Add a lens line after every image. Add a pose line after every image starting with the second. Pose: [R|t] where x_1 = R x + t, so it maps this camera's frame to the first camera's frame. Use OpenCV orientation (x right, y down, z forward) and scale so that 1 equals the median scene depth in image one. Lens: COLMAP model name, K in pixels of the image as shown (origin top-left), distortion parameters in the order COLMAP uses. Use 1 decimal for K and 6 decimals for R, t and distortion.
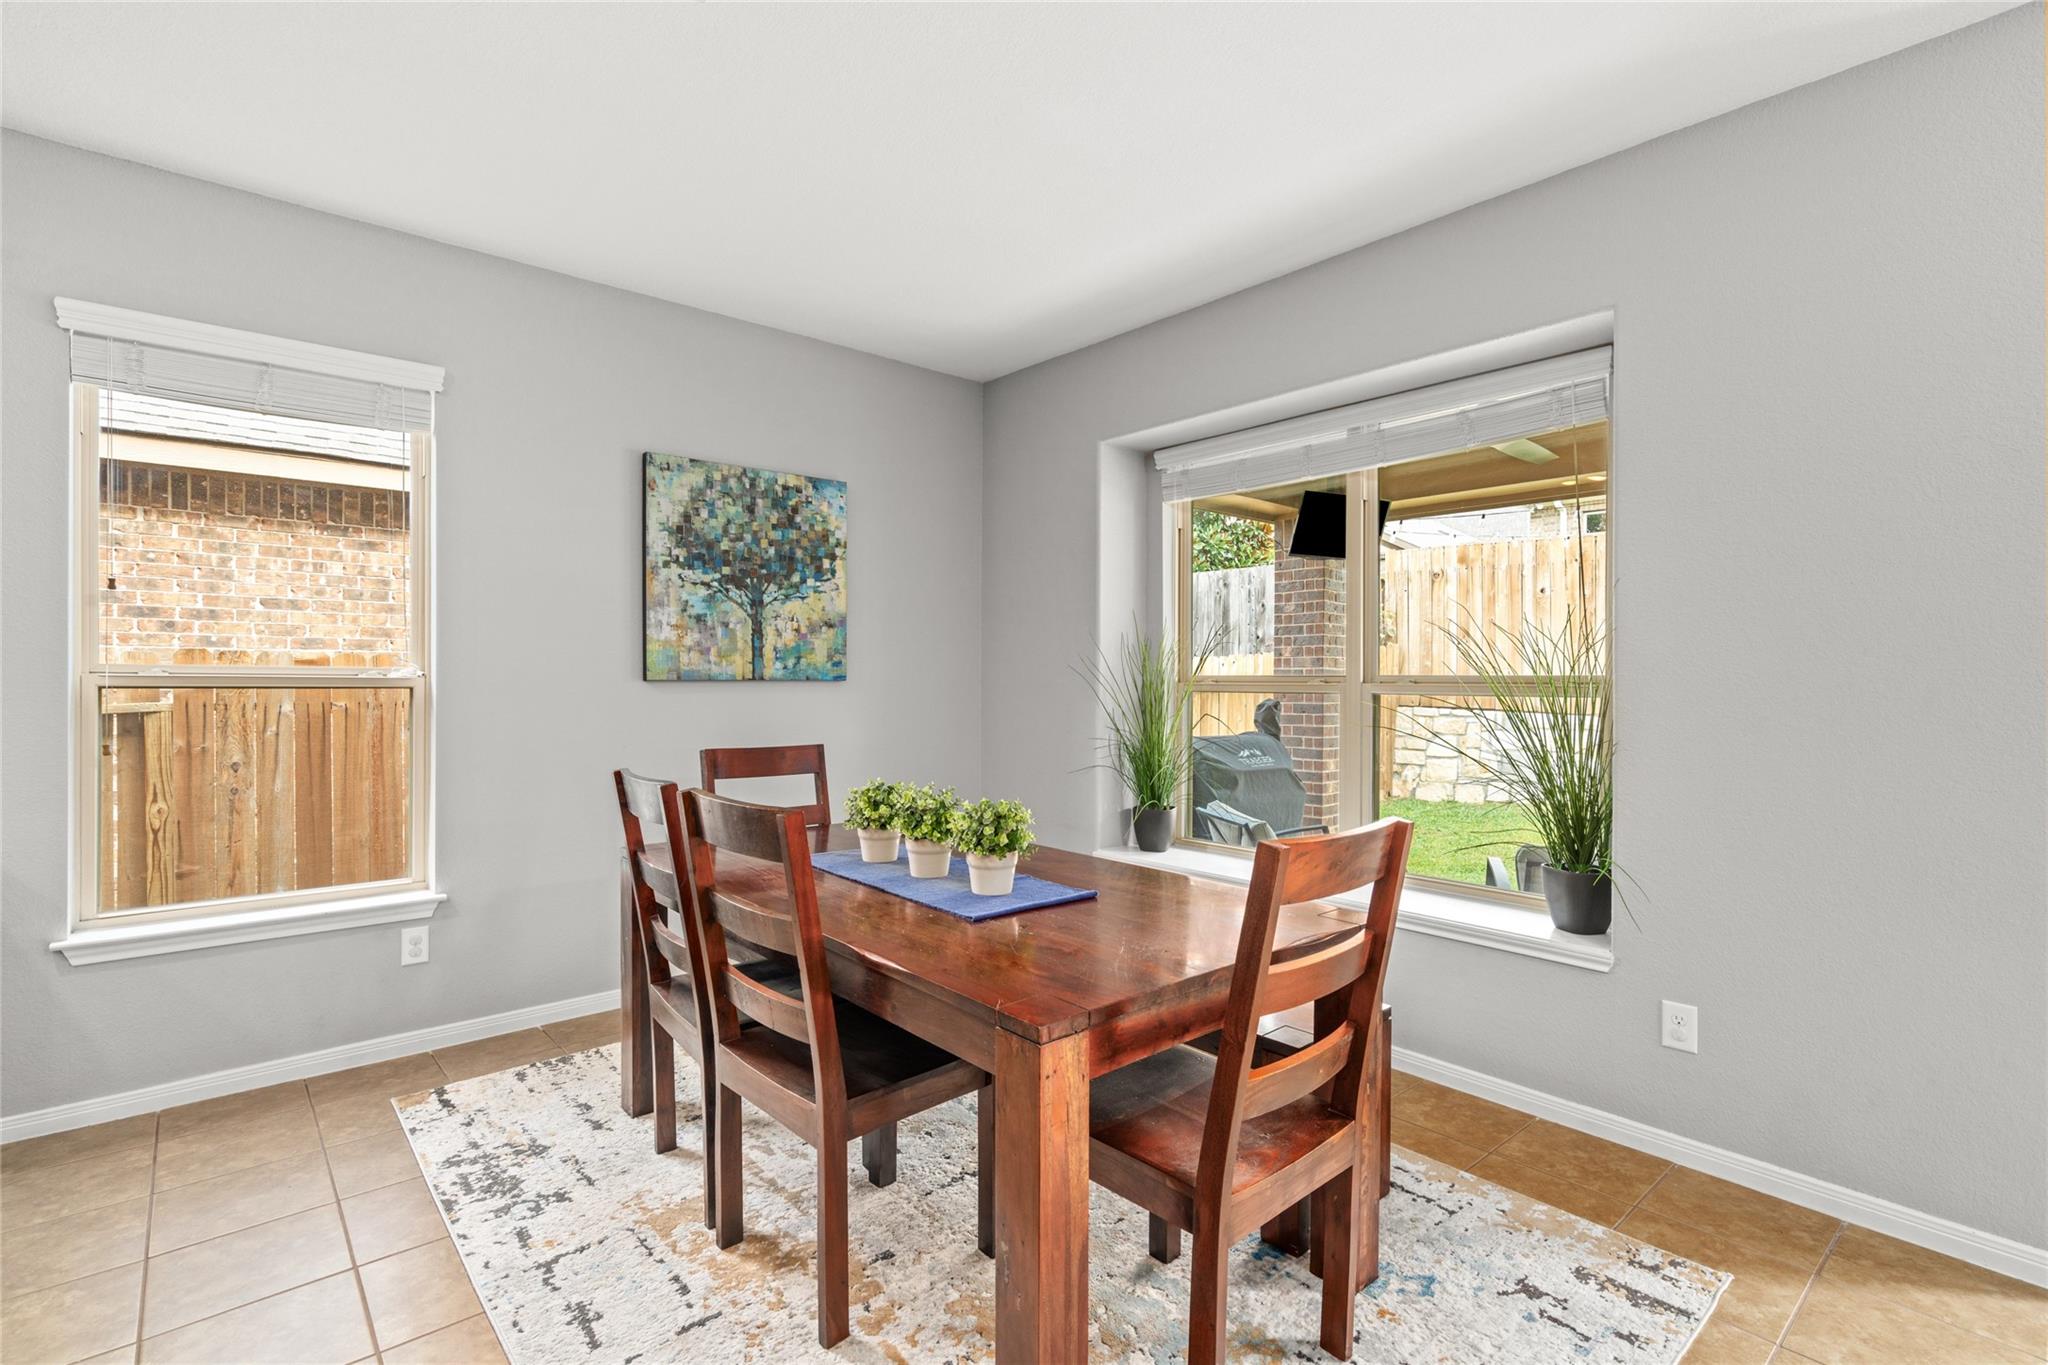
lens RADIAL K [[952.0, 0, 1024.0], [0, 952.0, 682.5], [0, 0, 1]] dist [-0.000487, -0.000104]
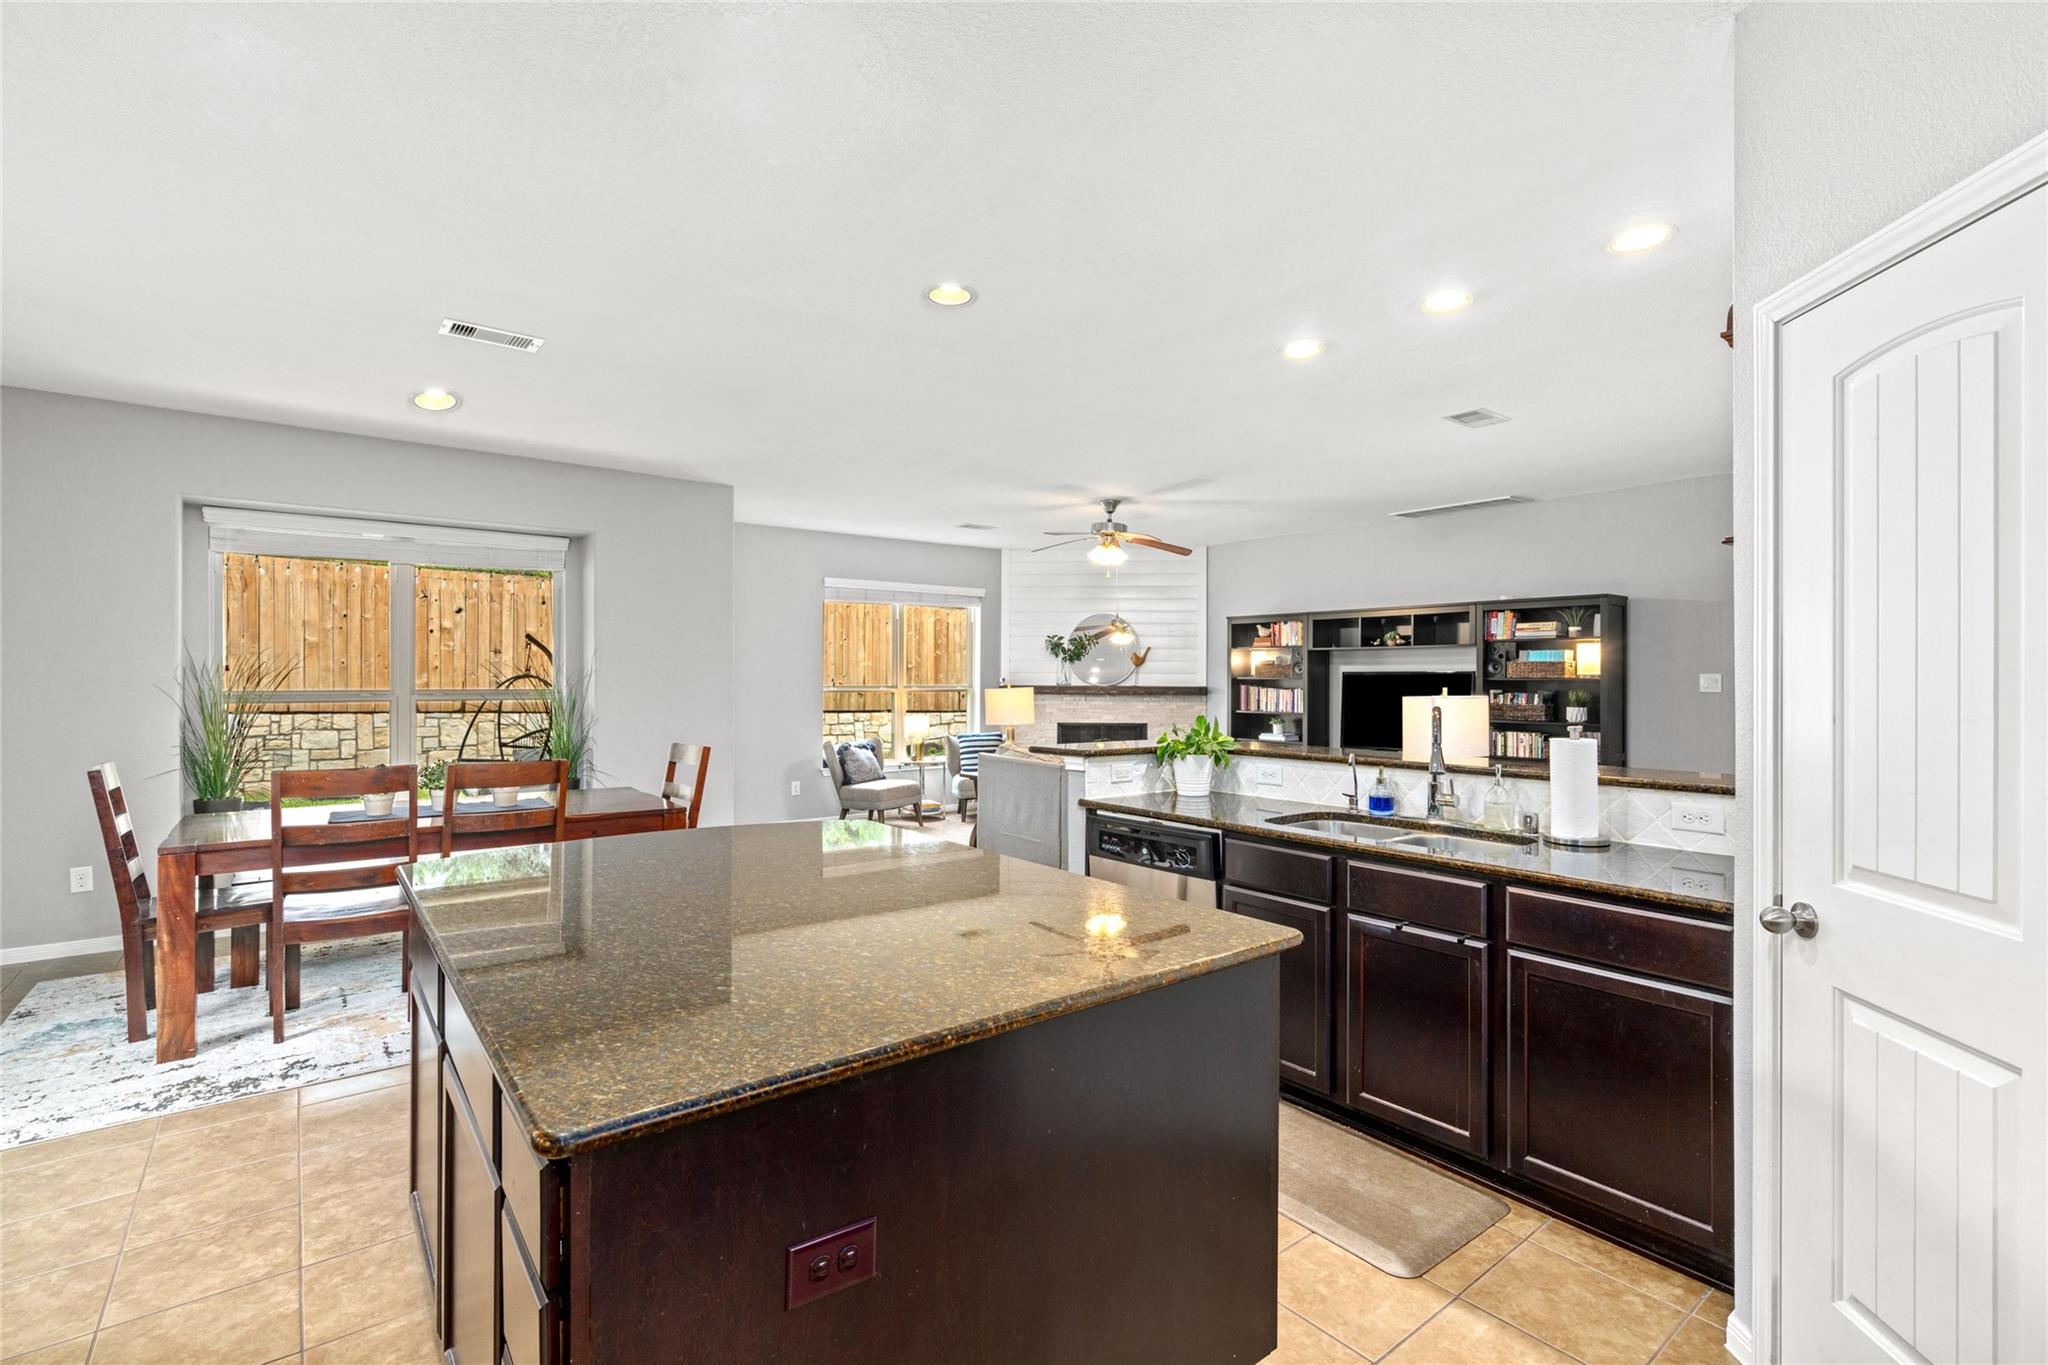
lens RADIAL K [[935.5, 0, 1026.9], [0, 935.5, 687.9], [0, 0, 1]] dist [-0.001950, 0.000102]
pose [[0.037146, -0.017805, 0.999151, -1.014492], [0.000043, 0.999841, 0.017816, -0.033035], [-0.999310, -0.000619, 0.037140, -0.093369]]
